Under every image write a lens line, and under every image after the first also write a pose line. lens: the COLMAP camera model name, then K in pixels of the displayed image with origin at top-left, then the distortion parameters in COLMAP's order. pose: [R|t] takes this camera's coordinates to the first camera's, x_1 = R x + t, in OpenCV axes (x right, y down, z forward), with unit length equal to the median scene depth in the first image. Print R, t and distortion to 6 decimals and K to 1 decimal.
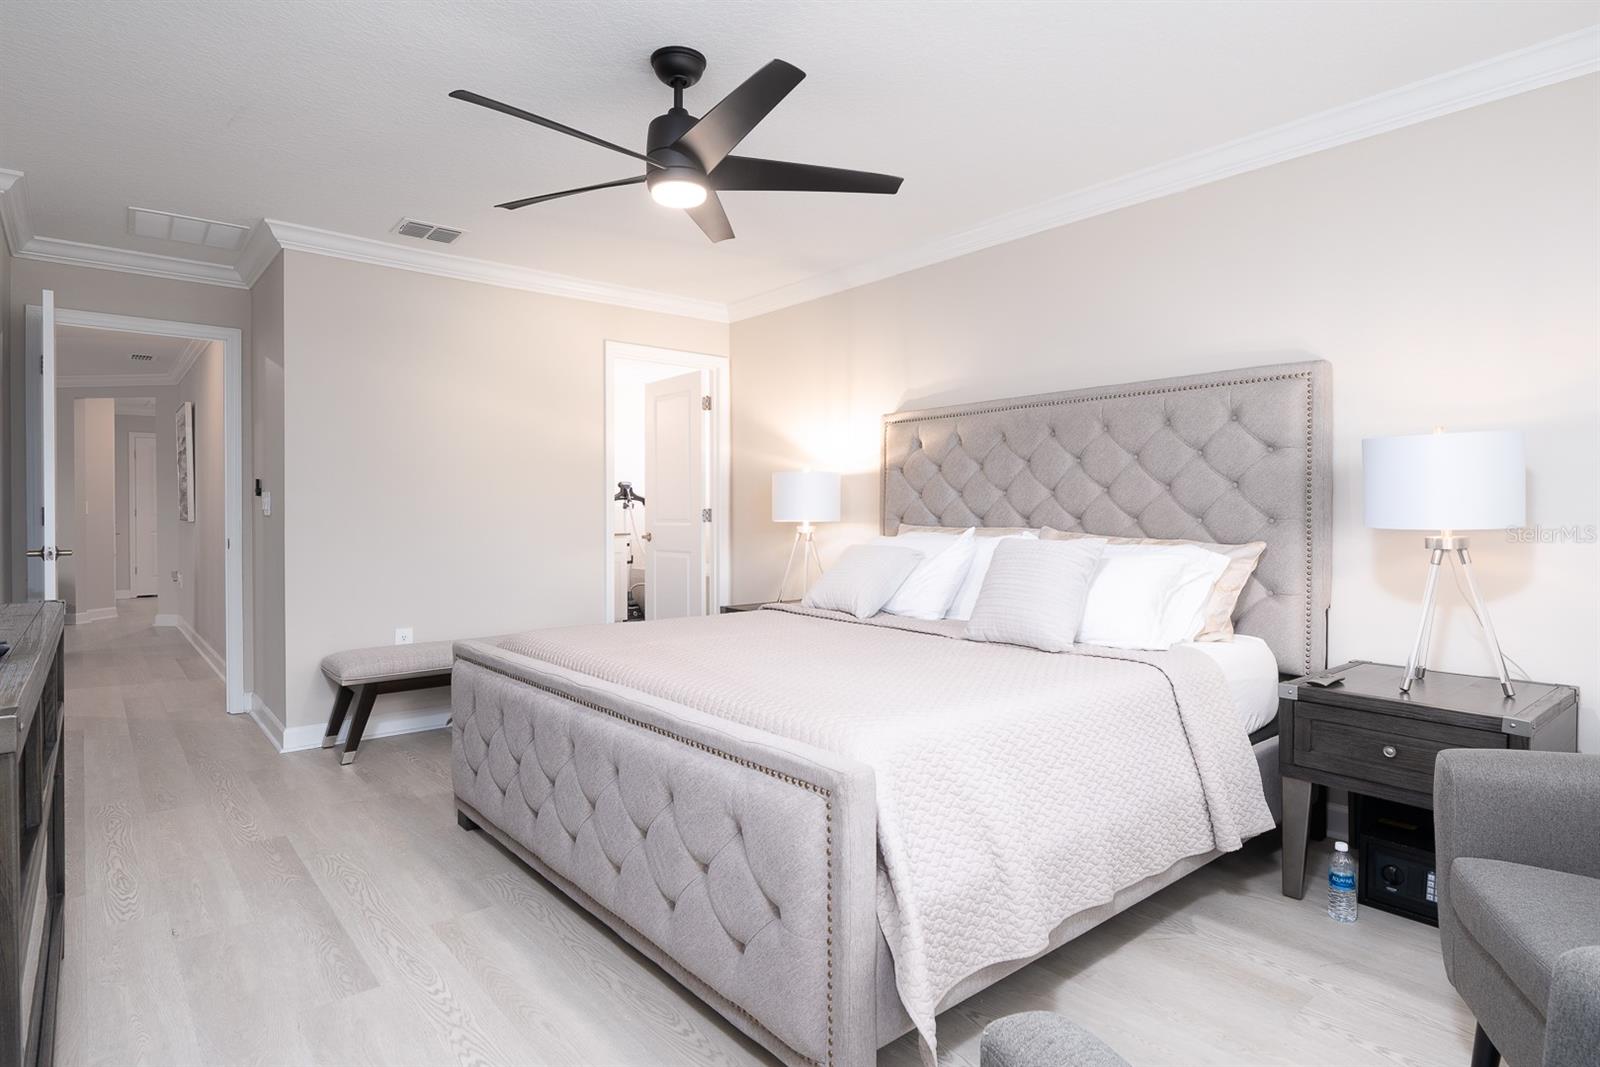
lens RADIAL K [[860.6, 0, 791.4], [0, 860.6, 517.3], [0, 0, 1]] dist [-0.002043, 0.000550]
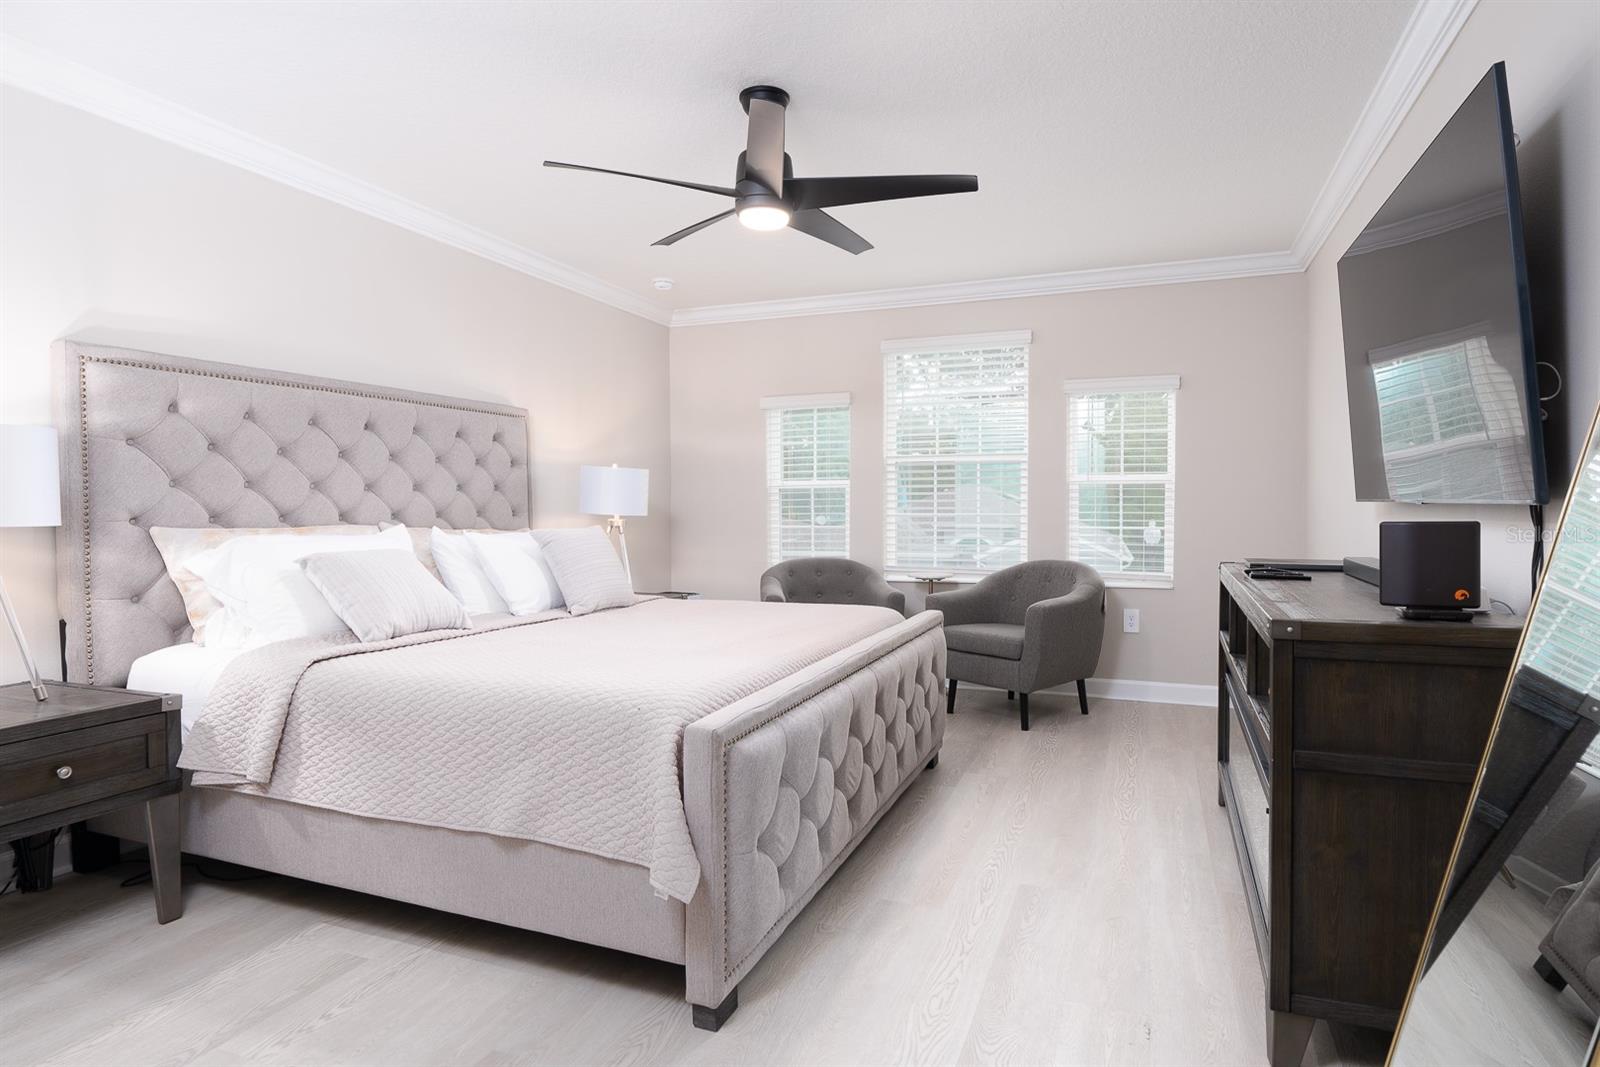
lens RADIAL K [[862.5, 0, 799.2], [0, 862.5, 522.9], [0, 0, 1]] dist [-0.002379, -0.000106]
pose [[-0.476637, -0.012582, 0.879010, -1.002555], [0.011837, 0.999715, 0.020728, -0.004297], [-0.879021, 0.020284, -0.476352, 1.321523]]
